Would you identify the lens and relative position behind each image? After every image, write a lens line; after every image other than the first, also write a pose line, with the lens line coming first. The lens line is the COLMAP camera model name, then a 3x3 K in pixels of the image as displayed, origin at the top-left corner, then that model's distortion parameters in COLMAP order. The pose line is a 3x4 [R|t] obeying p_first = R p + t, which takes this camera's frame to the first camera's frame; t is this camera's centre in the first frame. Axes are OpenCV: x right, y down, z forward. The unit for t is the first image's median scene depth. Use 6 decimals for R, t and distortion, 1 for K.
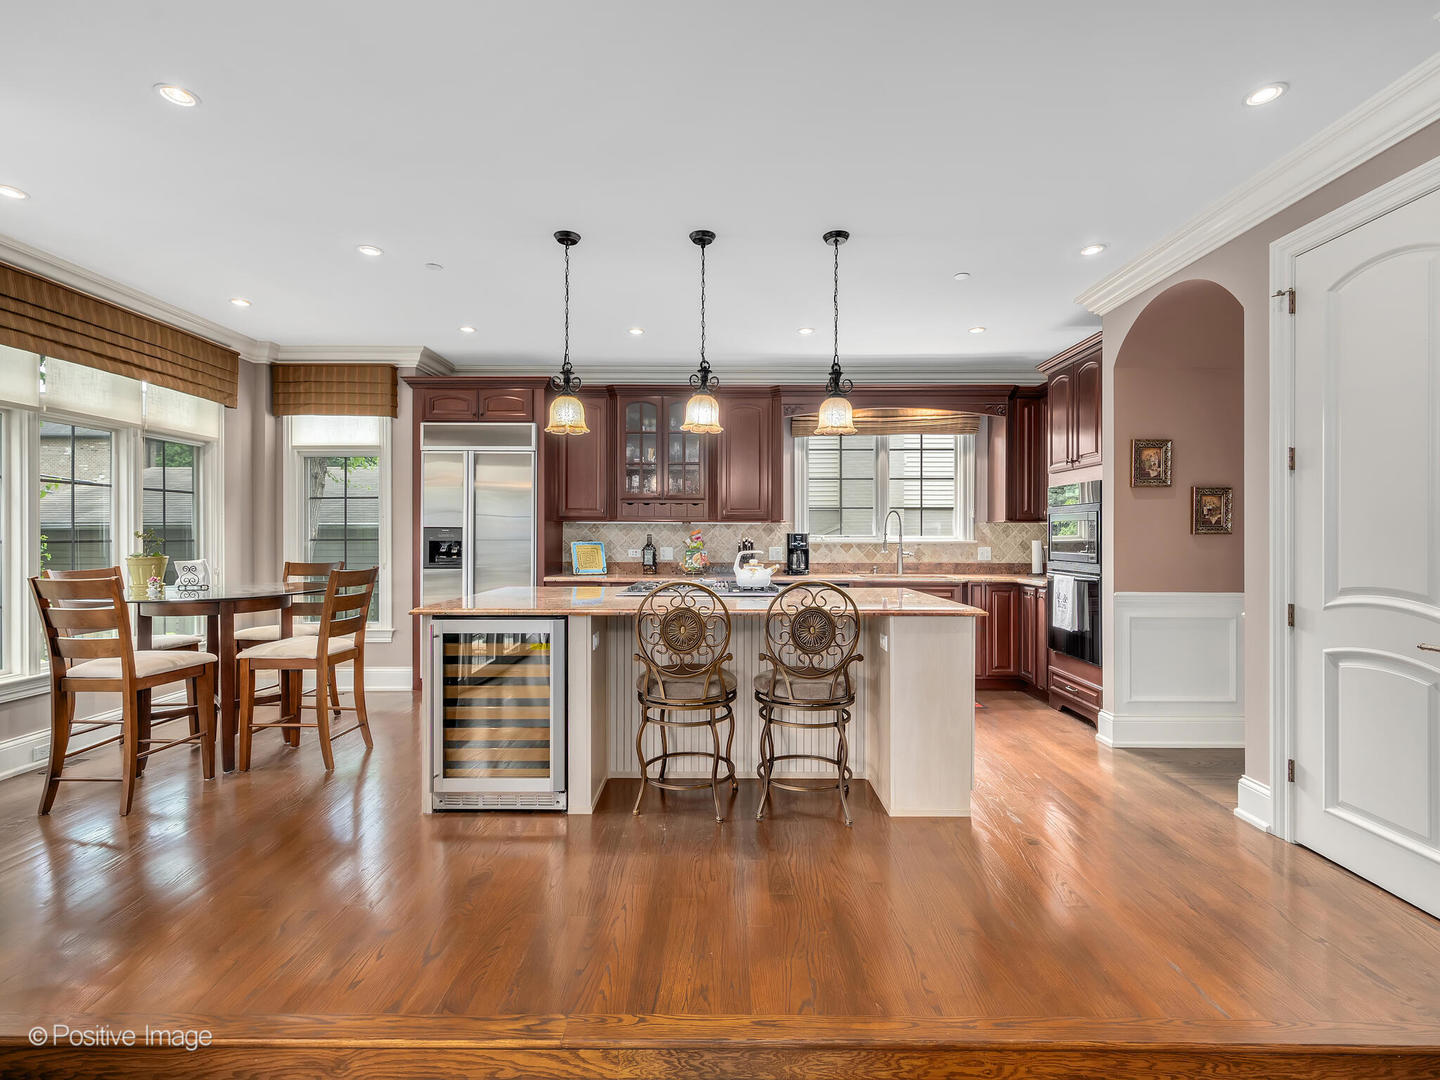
lens RADIAL K [[644.8, 0, 709.2], [0, 644.8, 534.8], [0, 0, 1]] dist [0.001983, -0.000283]
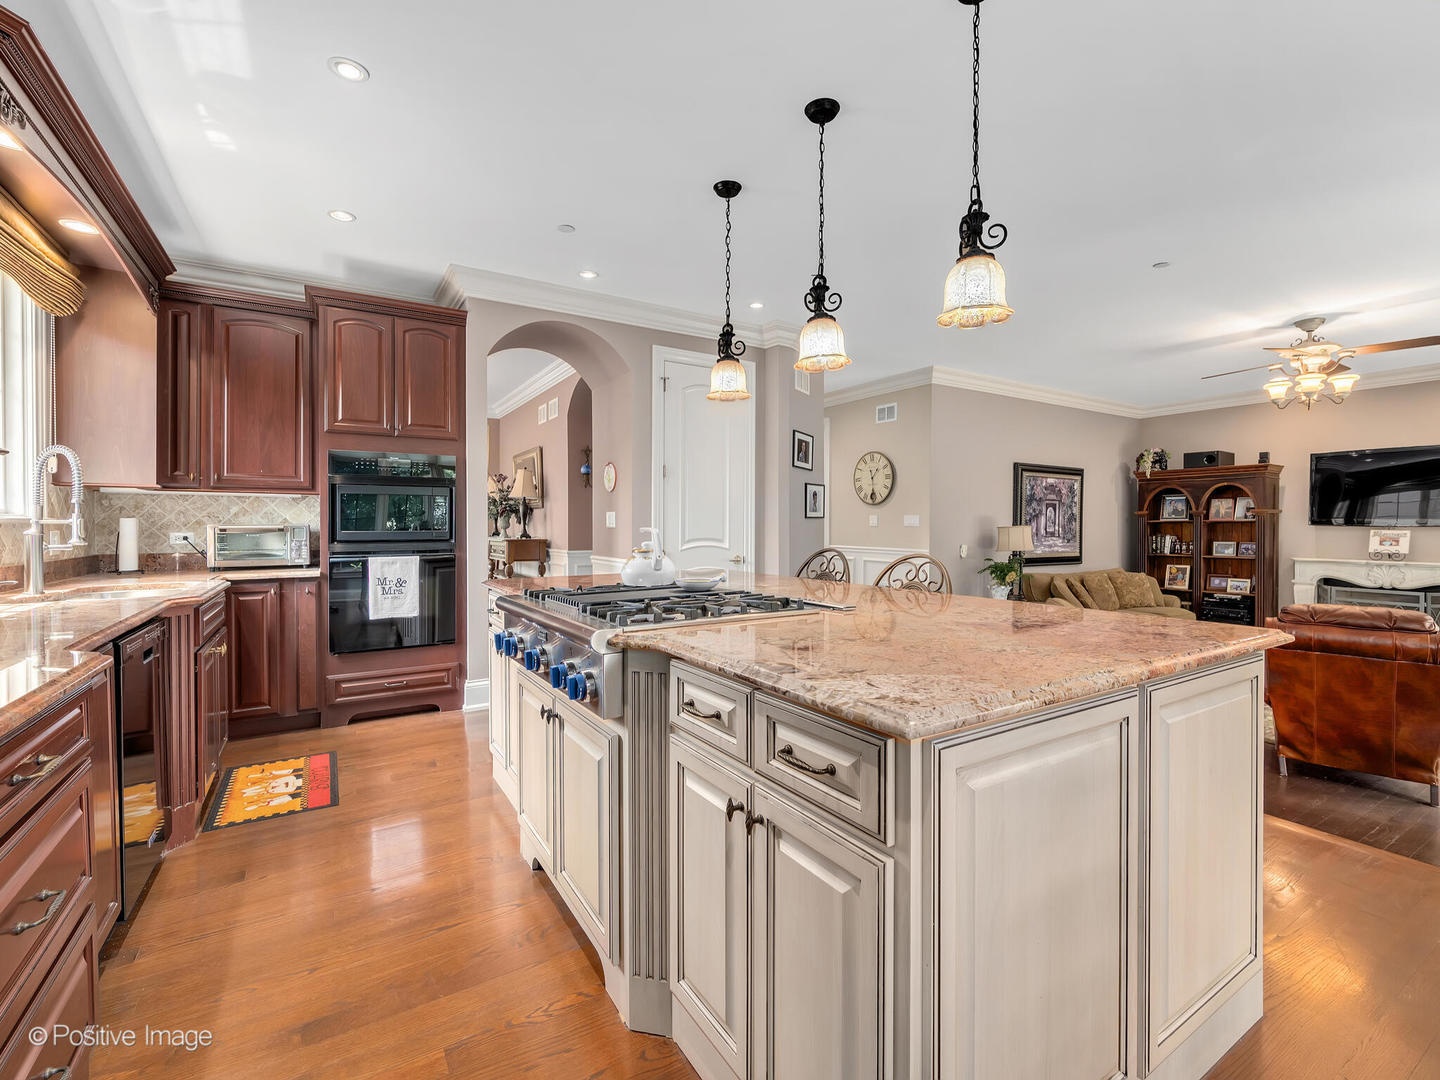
lens RADIAL K [[644.8, 0, 722.6], [0, 644.8, 529.1], [0, 0, 1]] dist [0.001983, -0.000283]
pose [[-0.532553, -0.010739, 0.846328, -0.356880], [-0.002665, 0.999936, 0.011012, 0.012247], [-0.846392, 0.003609, -0.532548, 0.909173]]
